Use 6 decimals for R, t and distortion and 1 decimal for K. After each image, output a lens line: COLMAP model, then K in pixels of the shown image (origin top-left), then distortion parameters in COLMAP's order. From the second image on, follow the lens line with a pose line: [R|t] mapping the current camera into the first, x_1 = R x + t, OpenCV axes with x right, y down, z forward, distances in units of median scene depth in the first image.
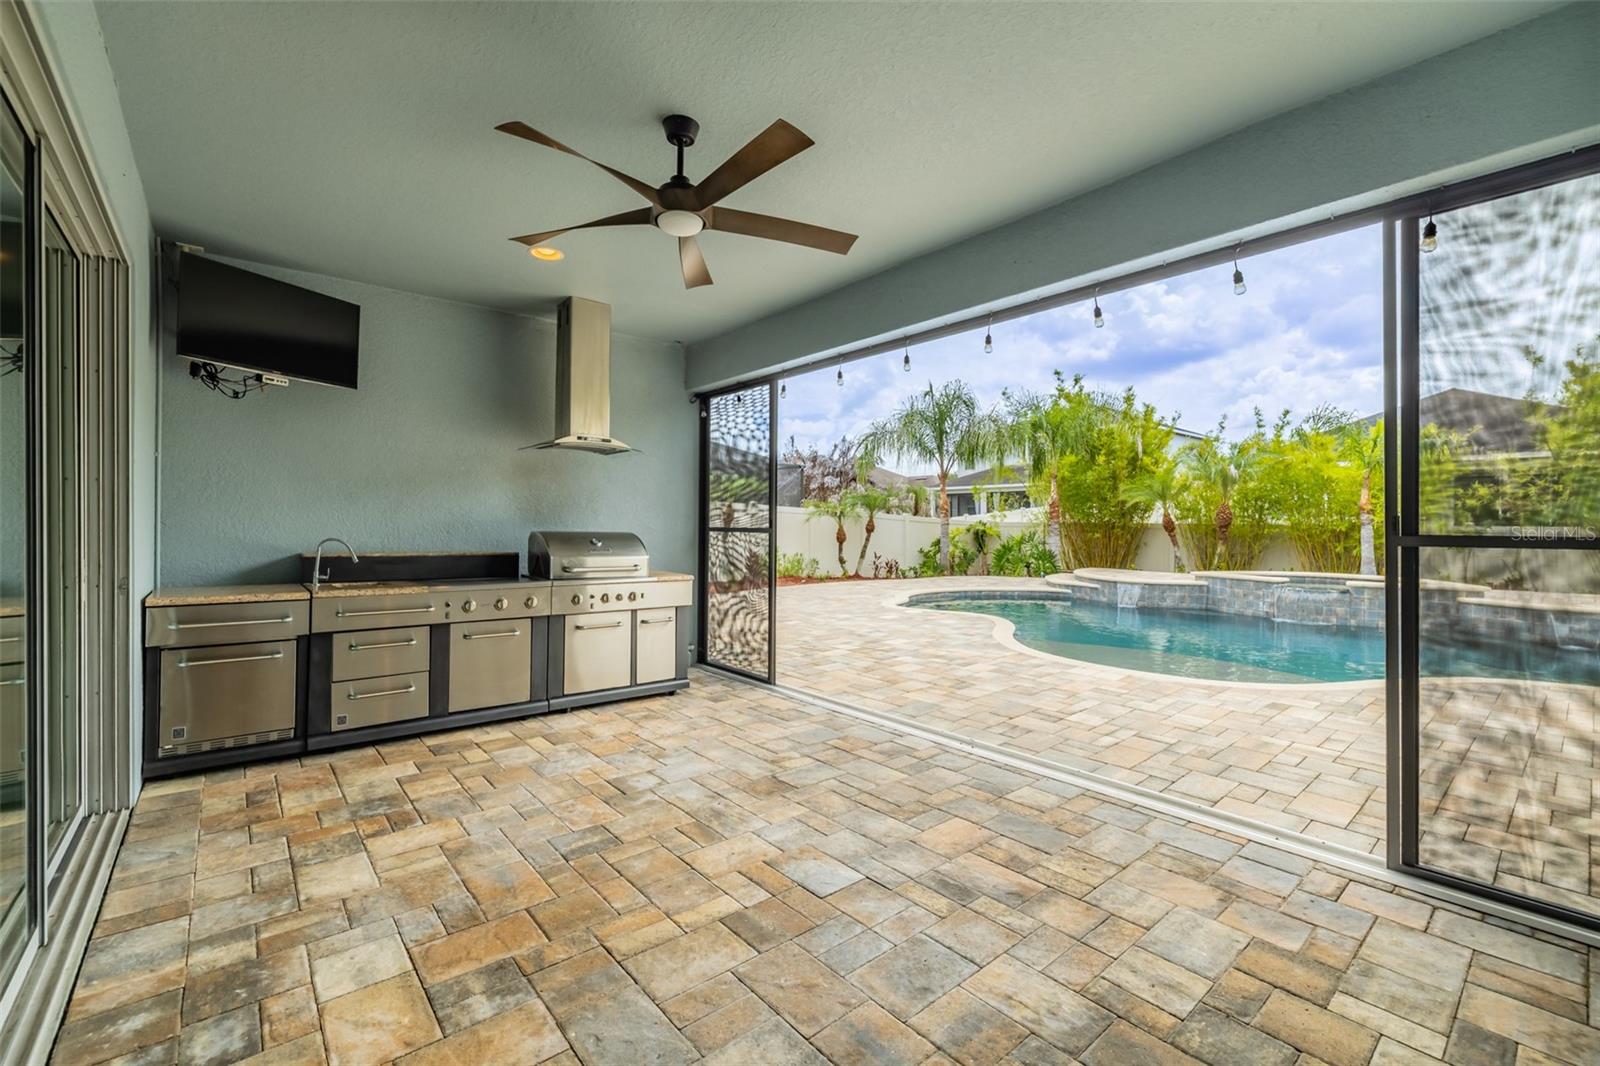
lens RADIAL K [[676.9, 0, 802.5], [0, 676.9, 525.8], [0, 0, 1]] dist [-0.001413, -0.000233]
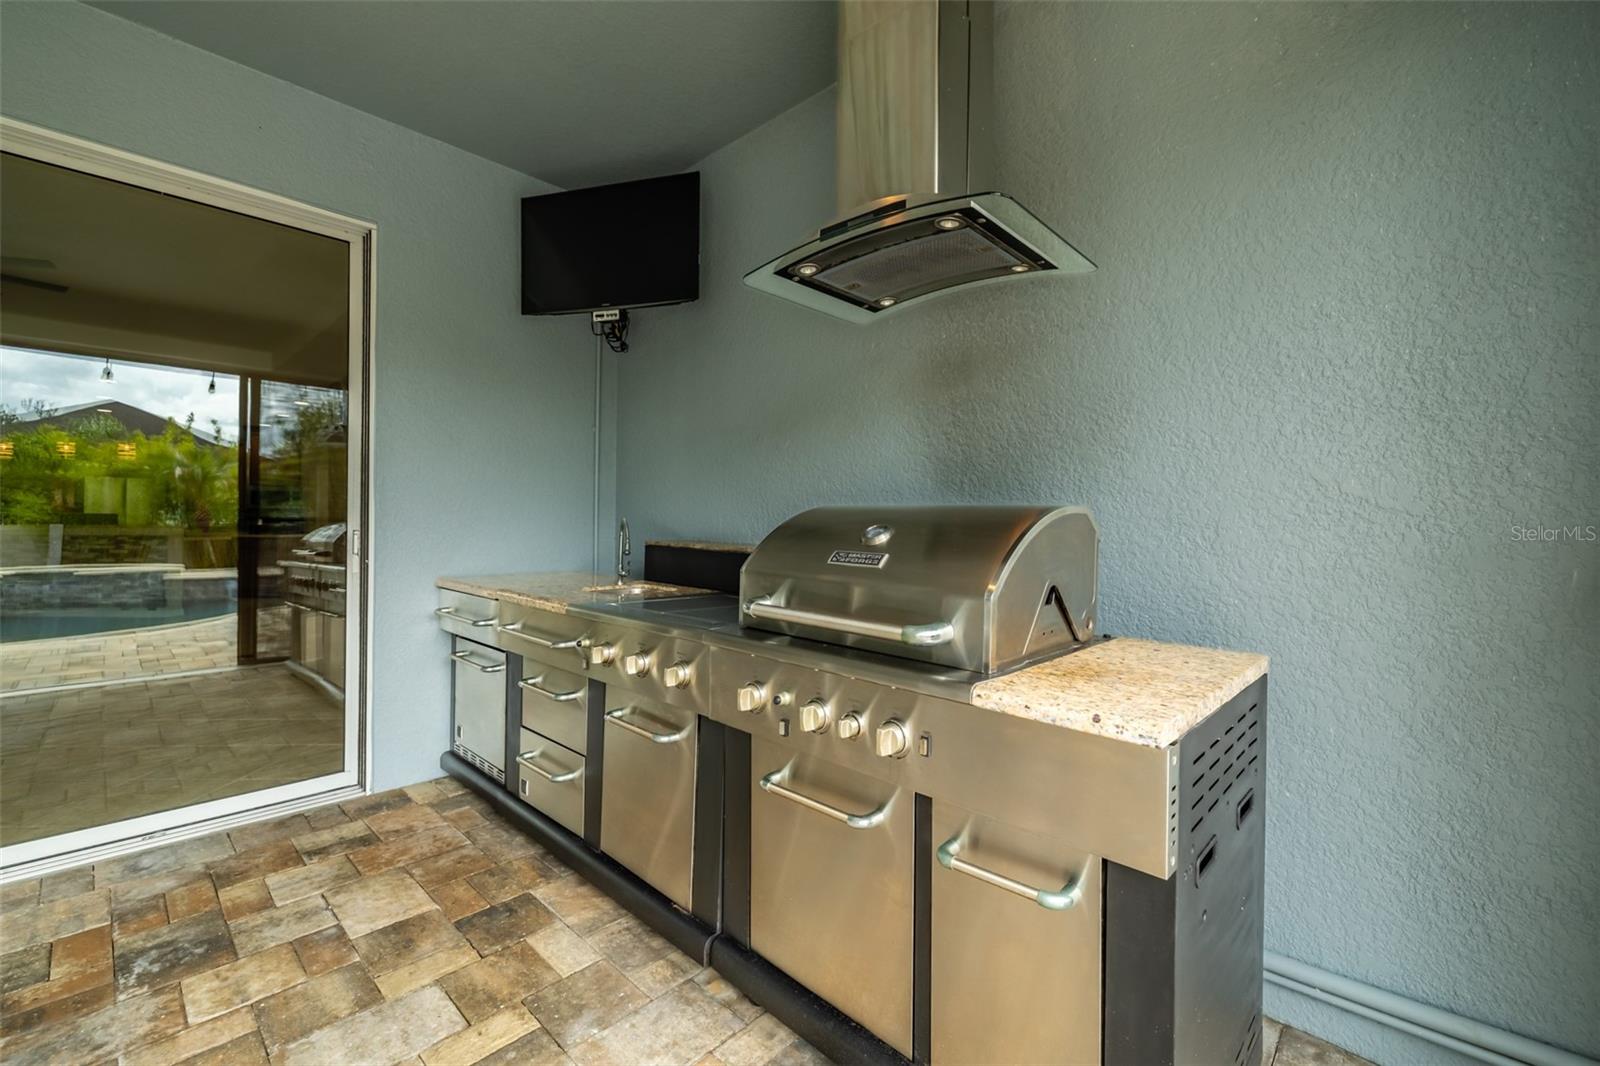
lens RADIAL K [[676.9, 0, 805.0], [0, 676.9, 520.7], [0, 0, 1]] dist [-0.001413, -0.000233]
pose [[0.102596, -0.003154, -0.994718, 0.017333], [-0.007294, 0.999966, -0.003923, 0.027233], [0.994696, 0.007658, 0.102569, 1.340562]]
